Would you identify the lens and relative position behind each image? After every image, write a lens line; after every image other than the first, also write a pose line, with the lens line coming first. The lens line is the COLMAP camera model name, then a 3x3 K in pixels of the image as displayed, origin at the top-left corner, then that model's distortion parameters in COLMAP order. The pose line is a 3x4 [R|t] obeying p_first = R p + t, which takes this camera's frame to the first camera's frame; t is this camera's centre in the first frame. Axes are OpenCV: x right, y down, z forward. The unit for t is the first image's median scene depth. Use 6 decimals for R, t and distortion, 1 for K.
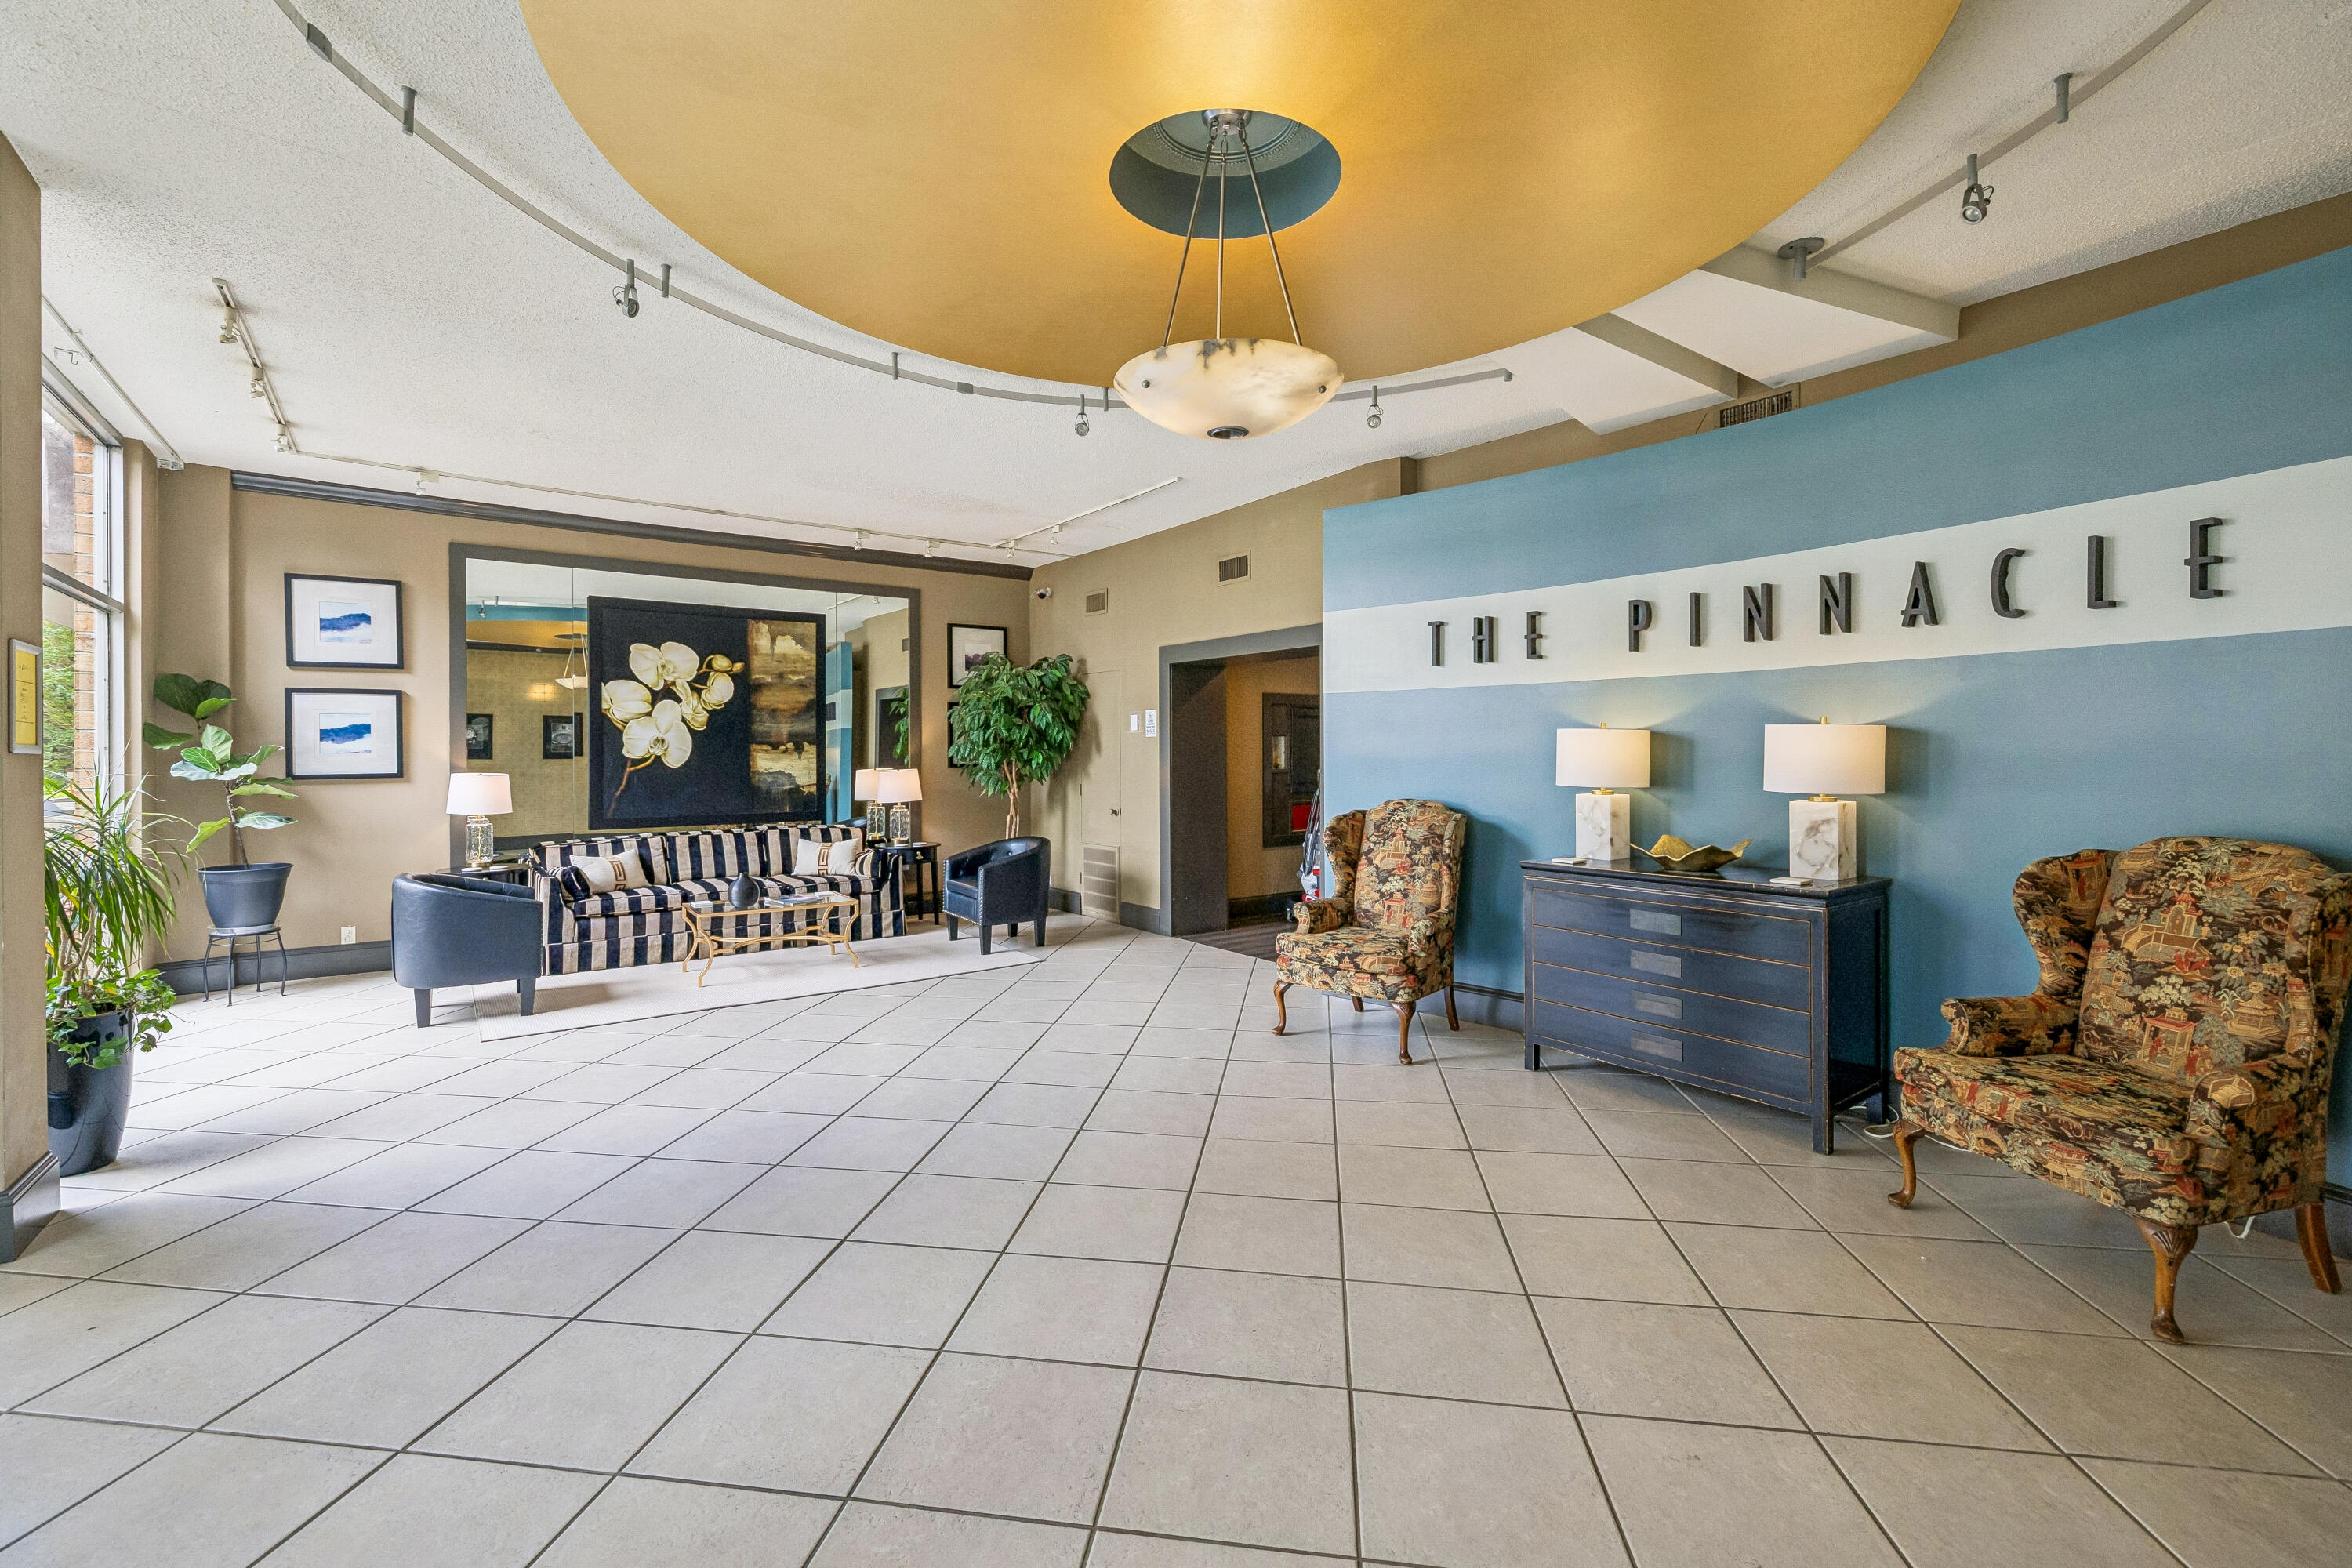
lens RADIAL K [[996.7, 0, 1178.7], [0, 996.7, 772.1], [0, 0, 1]] dist [-0.000575, 0.000436]
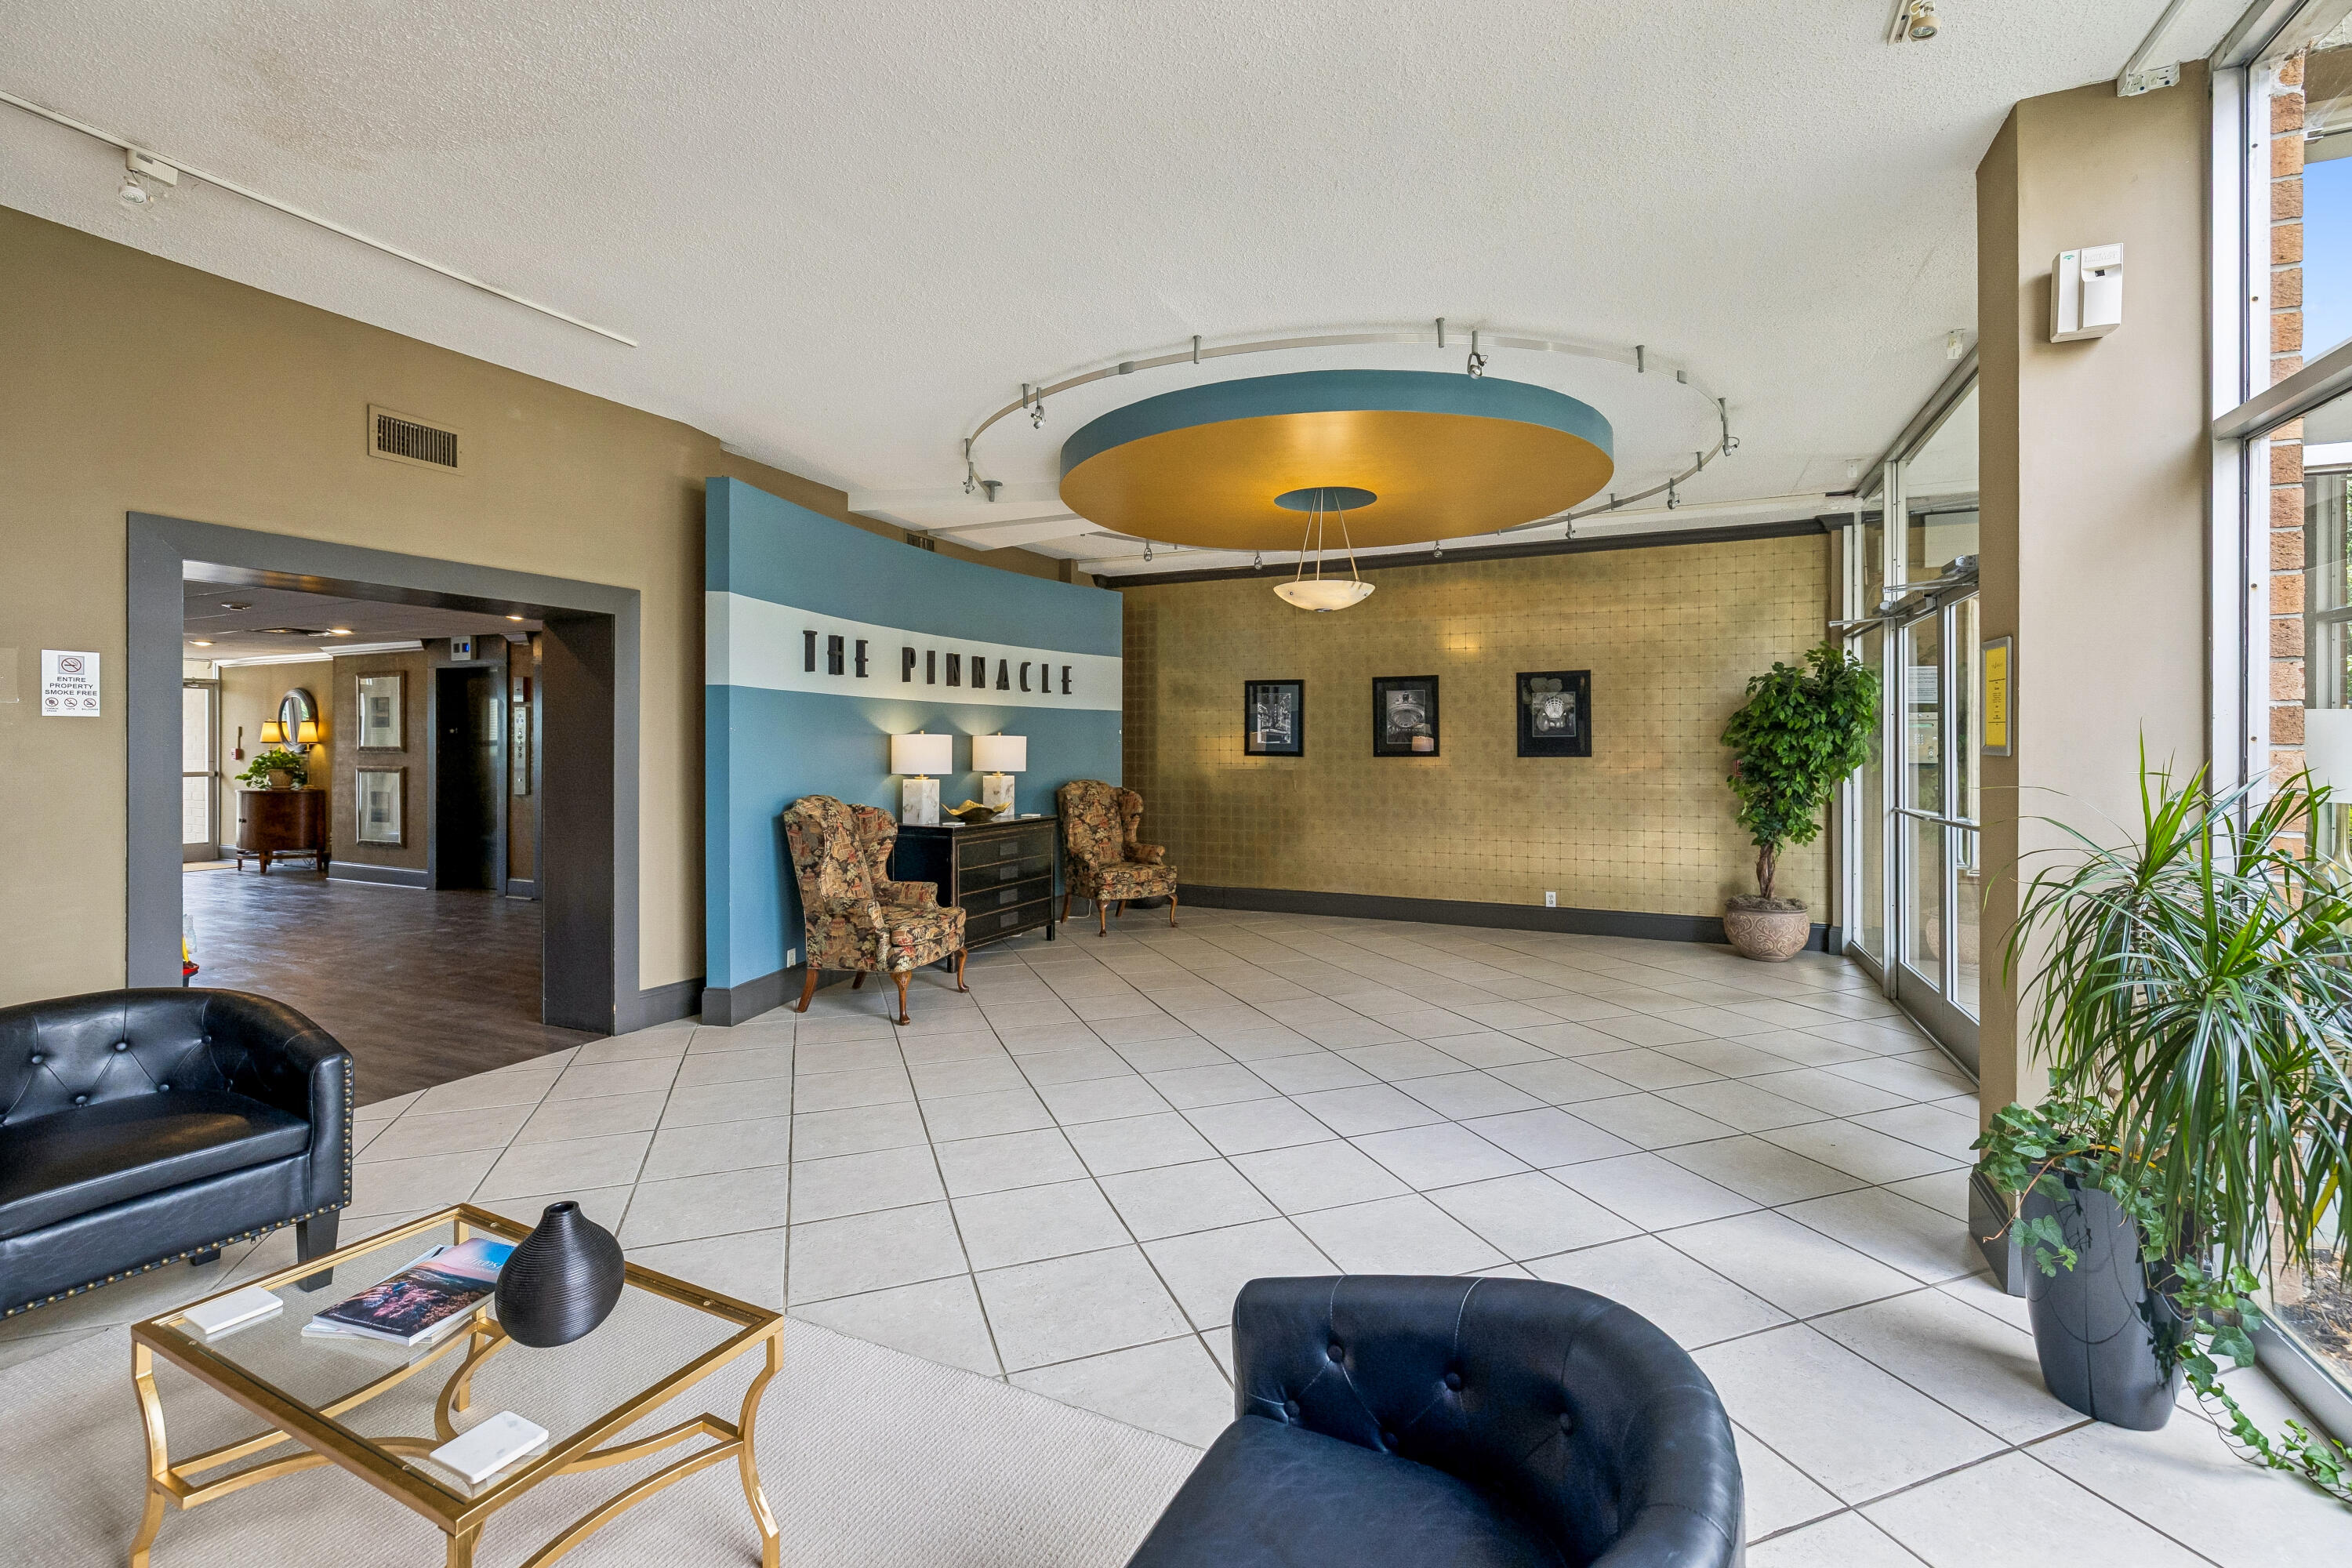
lens RADIAL K [[996.7, 0, 1161.5], [0, 996.7, 760.0], [0, 0, 1]] dist [-0.000575, 0.000436]
pose [[-0.452751, -0.010060, 0.891580, -0.969945], [0.019500, 0.999585, 0.021182, -0.028412], [-0.891424, 0.026976, -0.452367, 1.265653]]
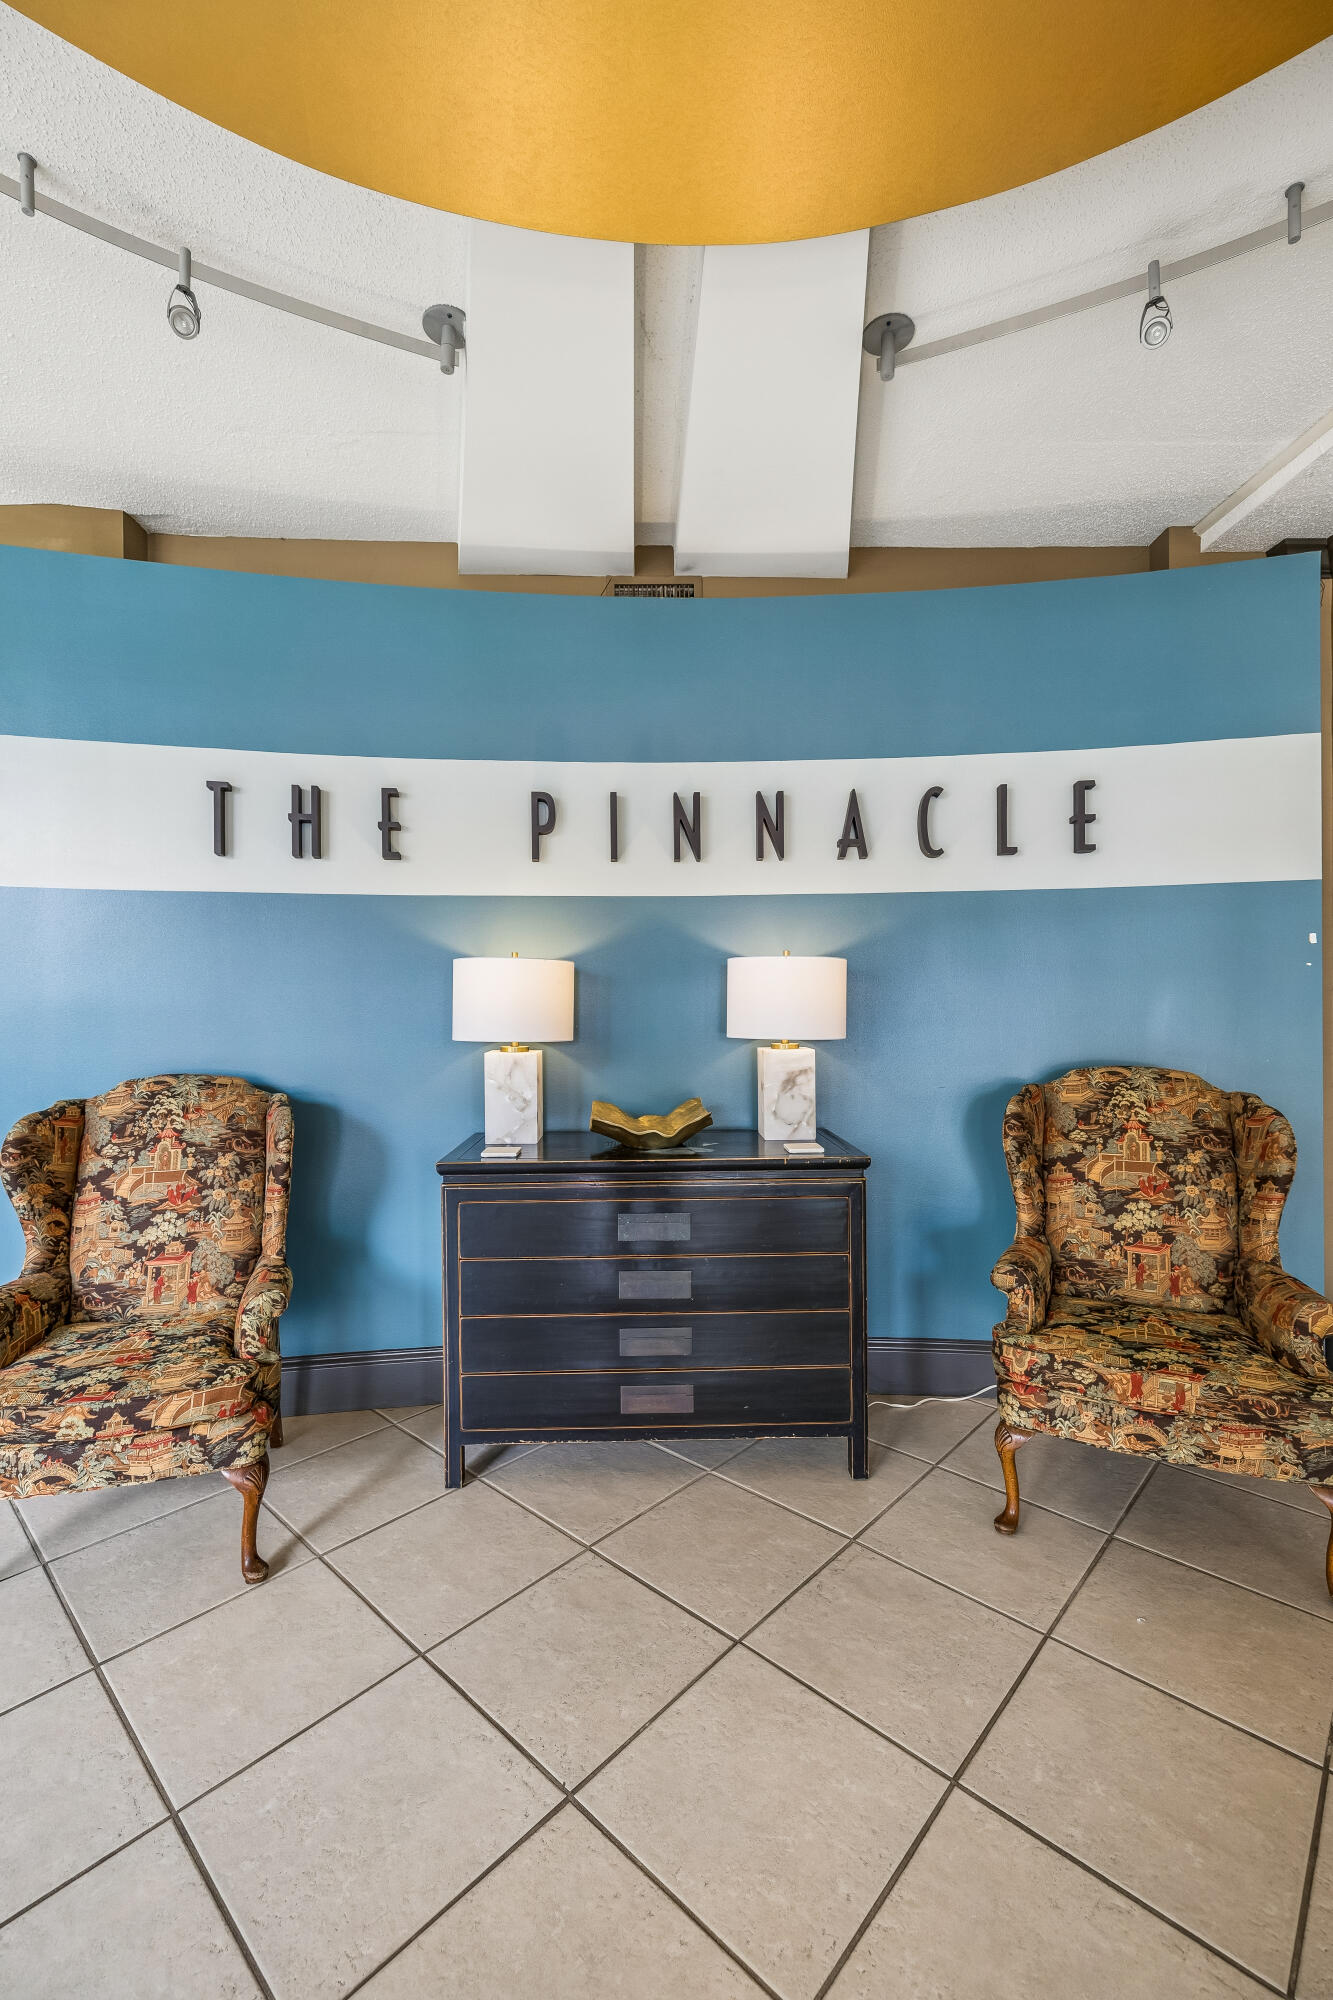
lens RADIAL K [[847.5, 0, 659.6], [0, 847.5, 1011.1], [0, 0, 1]] dist [-0.000575, 0.000436]
pose [[0.579141, -0.003981, 0.815218, -0.011628], [0.022442, 0.999687, -0.011061, 0.002012], [-0.814918, 0.024701, 0.579049, 0.527674]]
